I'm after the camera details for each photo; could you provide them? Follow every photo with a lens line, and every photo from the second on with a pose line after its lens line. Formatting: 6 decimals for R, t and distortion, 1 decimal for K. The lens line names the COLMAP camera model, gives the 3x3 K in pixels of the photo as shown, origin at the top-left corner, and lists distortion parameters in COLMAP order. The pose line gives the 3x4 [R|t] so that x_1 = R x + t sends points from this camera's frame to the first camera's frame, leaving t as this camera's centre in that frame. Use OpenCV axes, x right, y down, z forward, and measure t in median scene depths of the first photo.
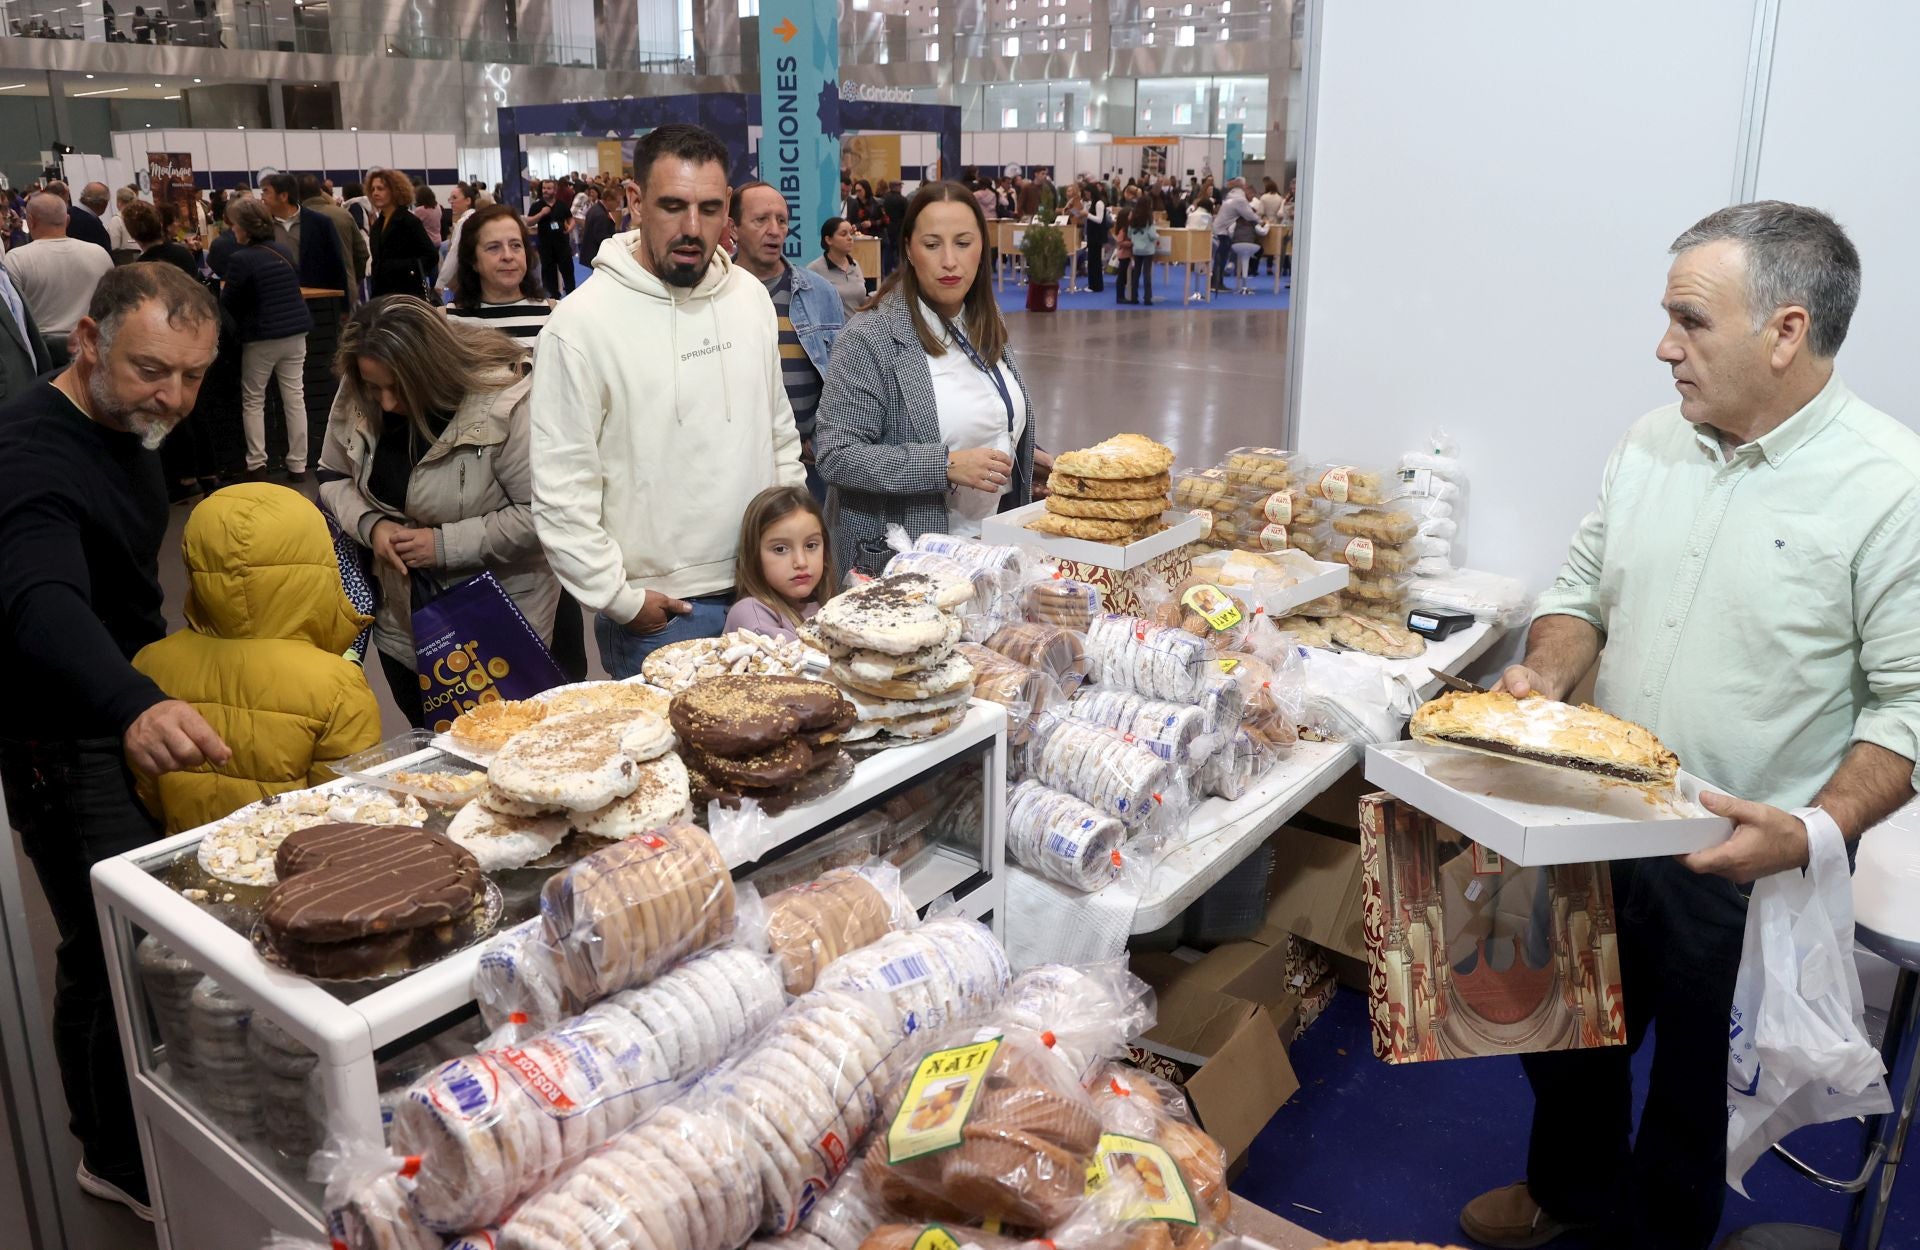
lens RADIAL K [[1594.9, 0, 960.0], [0, 1594.9, 625.0], [0, 0, 1]] dist [-0.095822, 0.105653]
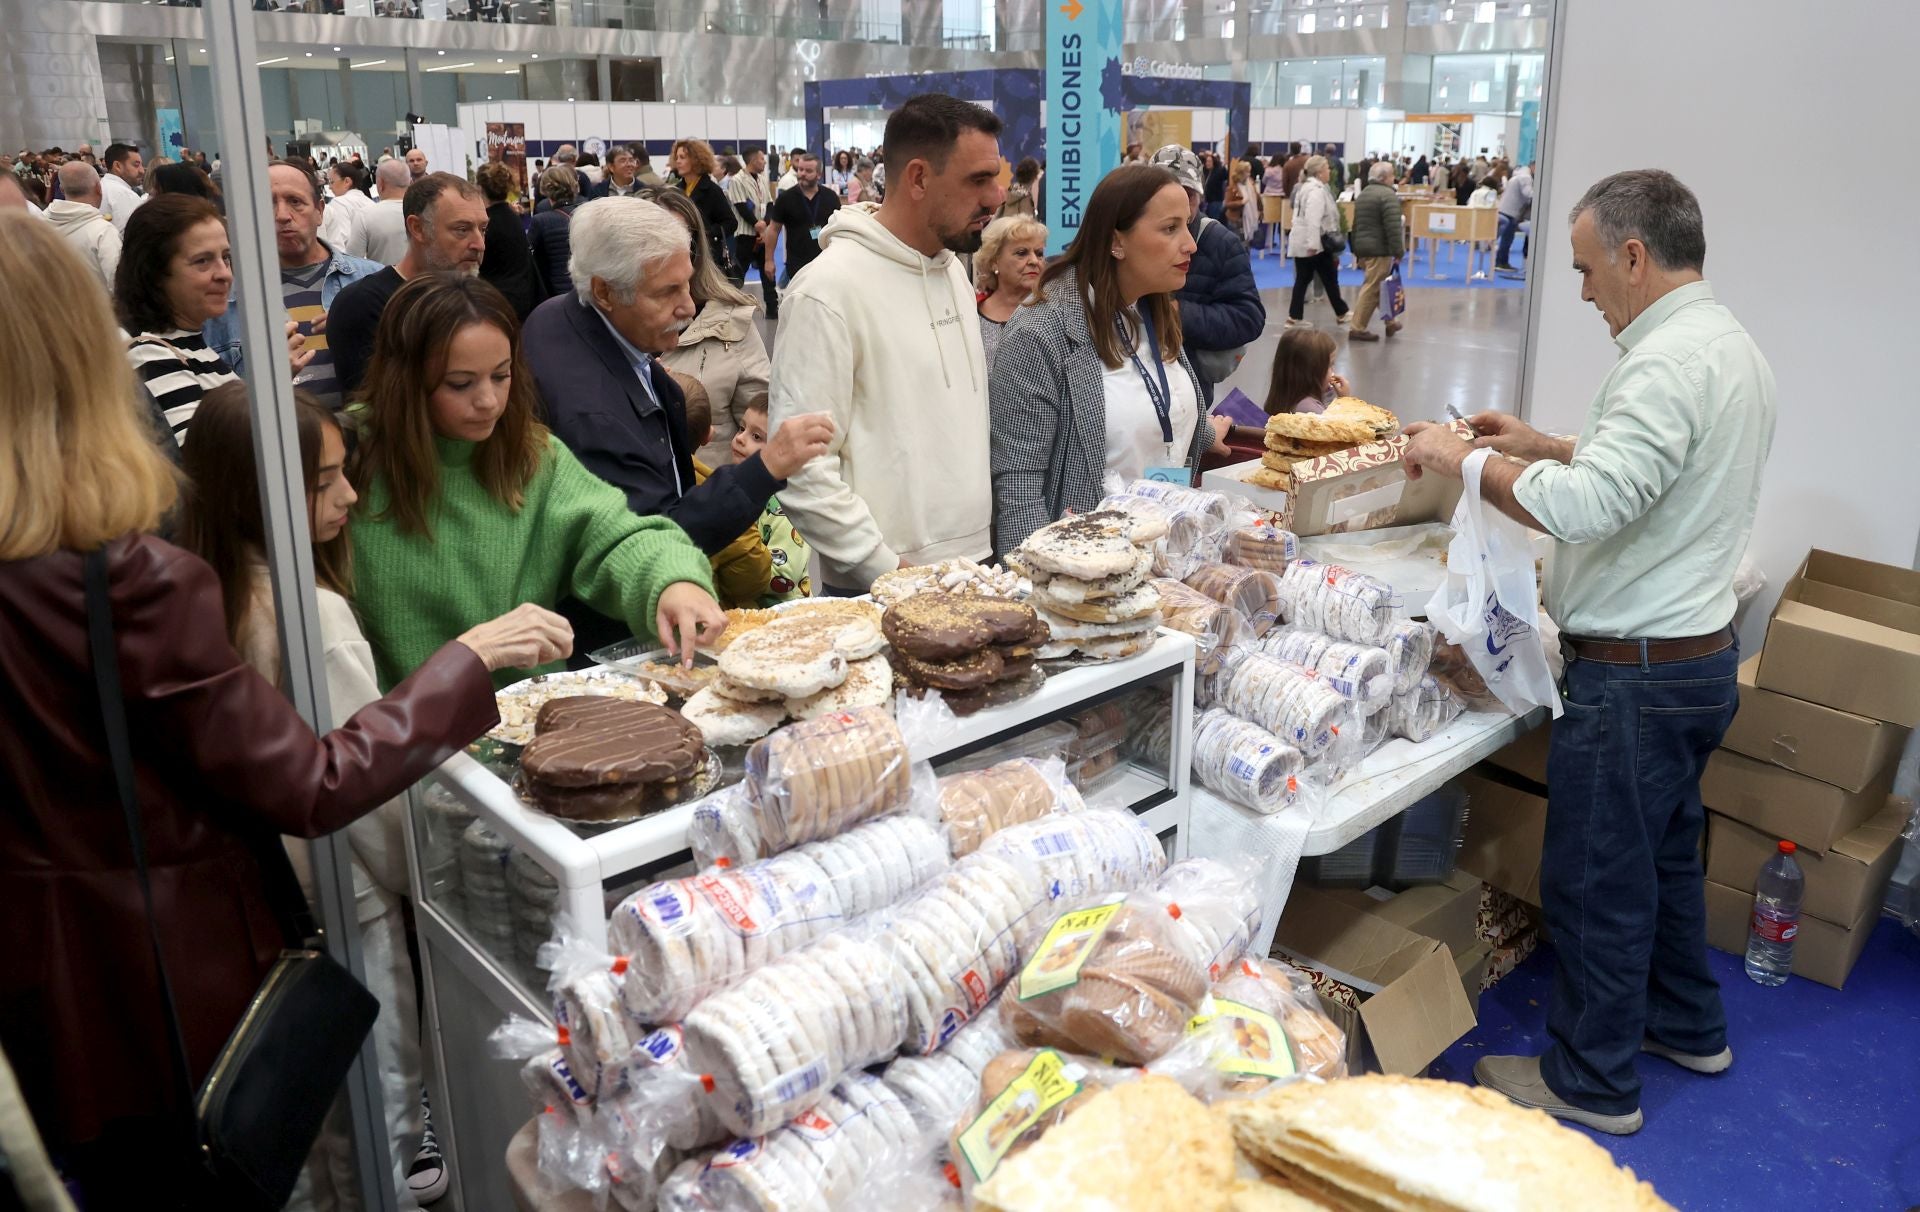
lens RADIAL K [[1584.2, 0, 1022.7], [0, 1584.2, 609.0], [0, 0, 1]] dist [-0.115181, 0.186579]
pose [[0.988878, 0.046616, -0.141236, 0.063811], [-0.045563, 0.998904, 0.010685, 0.025726], [0.141579, -0.004131, 0.989918, -0.082677]]
